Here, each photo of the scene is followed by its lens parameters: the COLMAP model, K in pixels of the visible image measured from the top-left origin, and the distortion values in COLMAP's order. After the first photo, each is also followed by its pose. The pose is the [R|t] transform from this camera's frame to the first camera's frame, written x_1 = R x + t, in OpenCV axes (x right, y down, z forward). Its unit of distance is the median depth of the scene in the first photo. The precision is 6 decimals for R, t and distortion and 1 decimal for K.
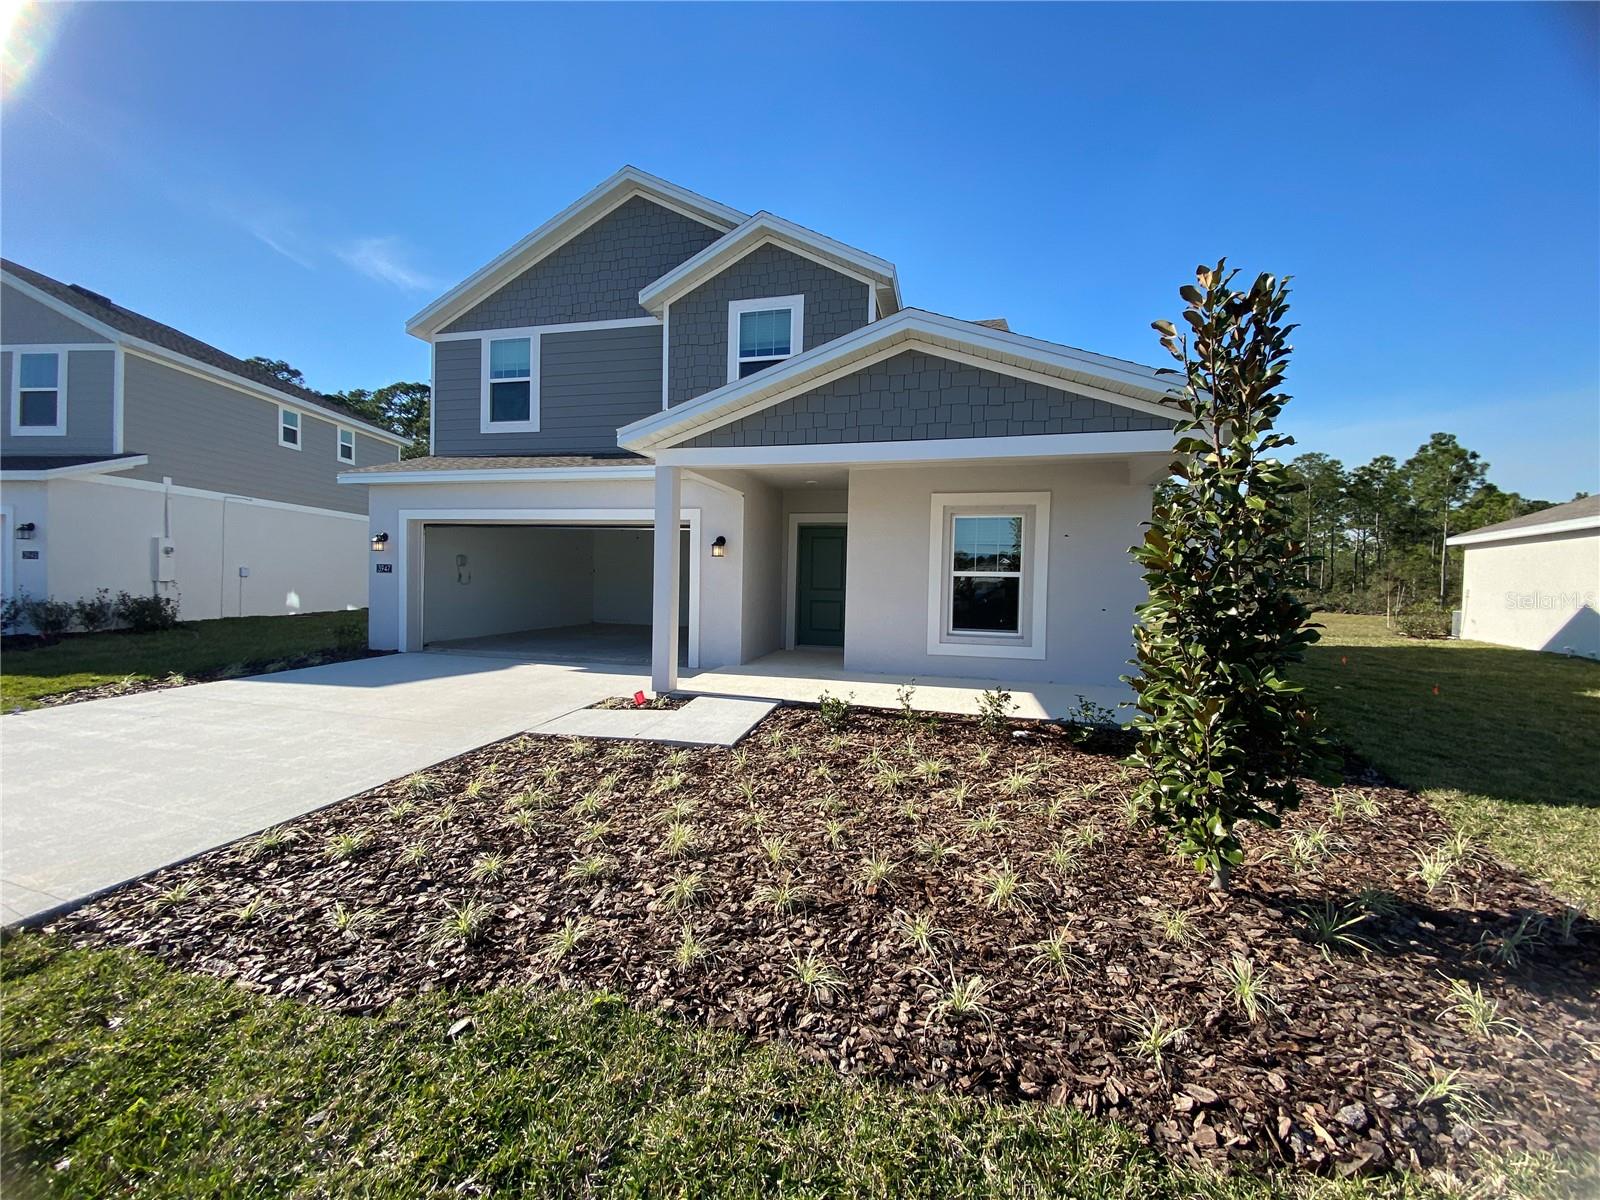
lens RADIAL K [[648.4, 0, 794.0], [0, 648.4, 597.1], [0, 0, 1]] dist [0.019922, -0.022131]
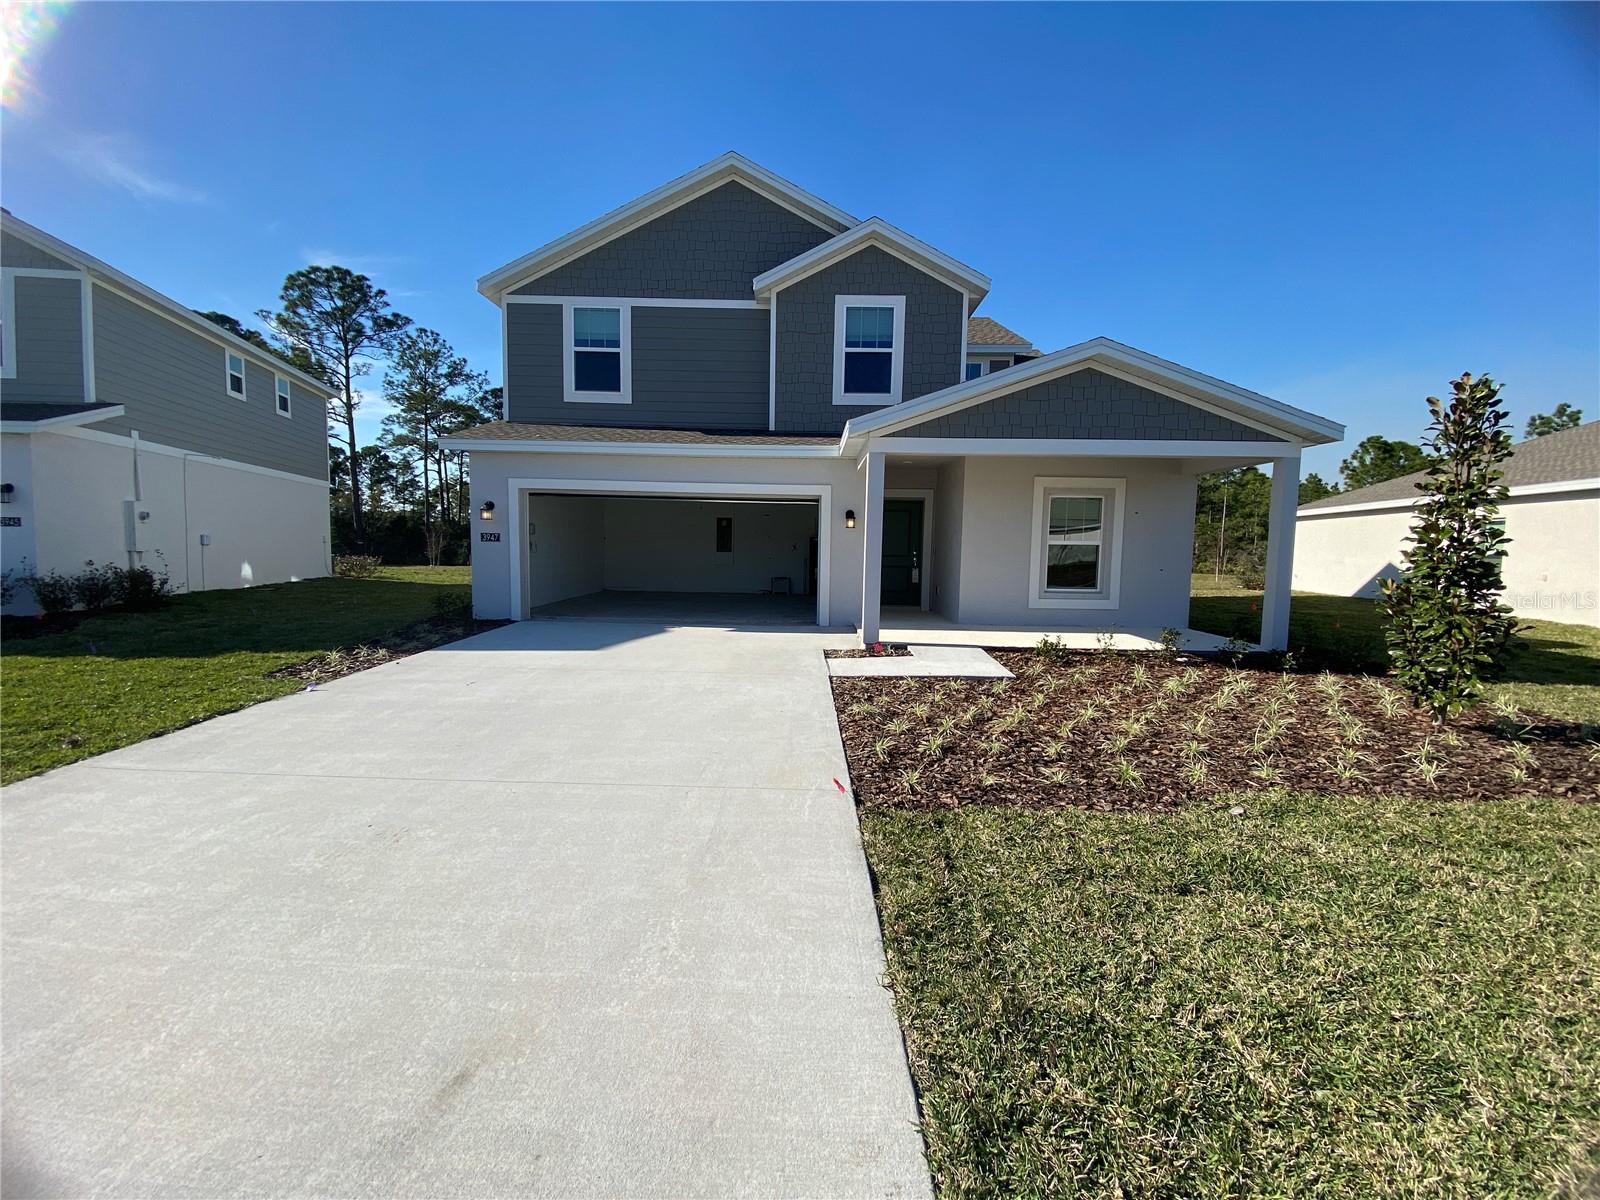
lens RADIAL K [[648.4, 0, 794.0], [0, 648.4, 597.1], [0, 0, 1]] dist [0.019922, -0.022131]
pose [[0.970737, -0.021973, 0.239137, -0.396400], [0.009213, 0.998480, 0.054348, -0.002571], [-0.239967, -0.050554, 0.969464, -0.071420]]
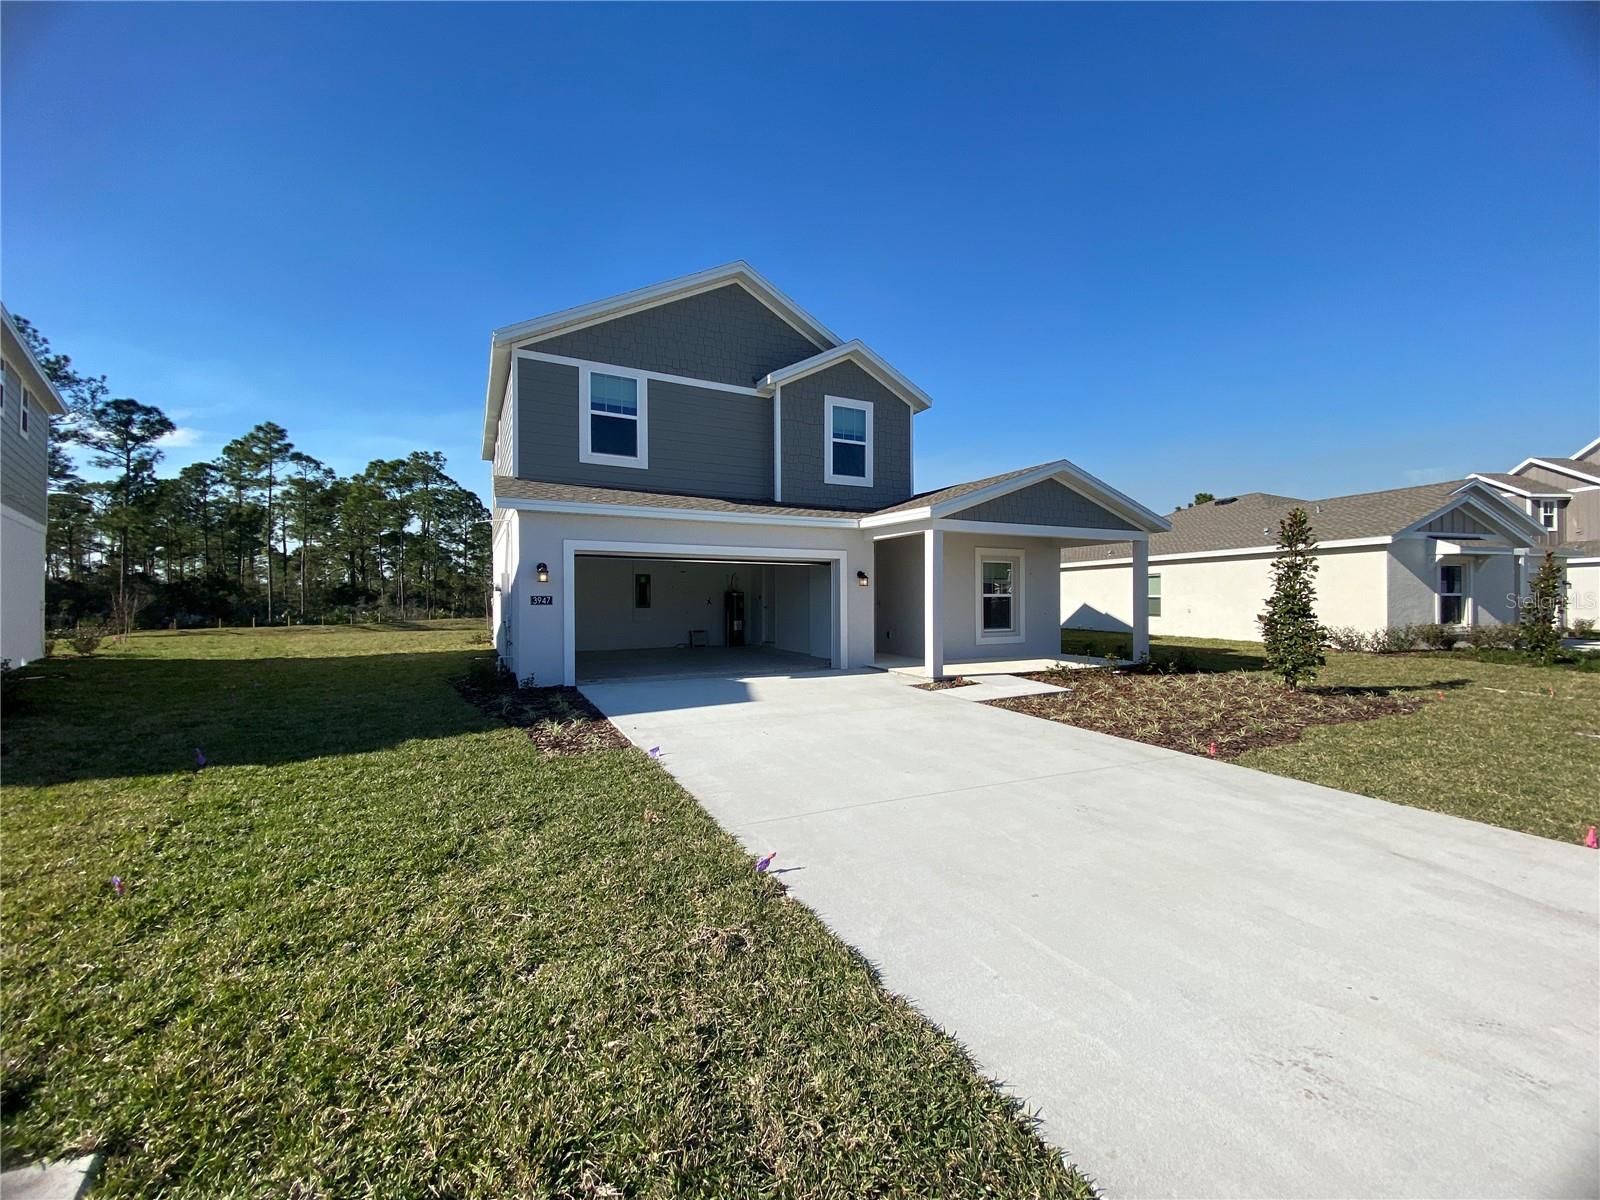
lens RADIAL K [[644.9, 0, 799.3], [0, 644.9, 591.7], [0, 0, 1]] dist [0.019431, -0.021539]
pose [[0.747641, -0.015377, 0.663925, -0.917788], [0.036373, 0.999179, -0.017818, -0.024515], [-0.663106, 0.037471, 0.747587, 0.049368]]
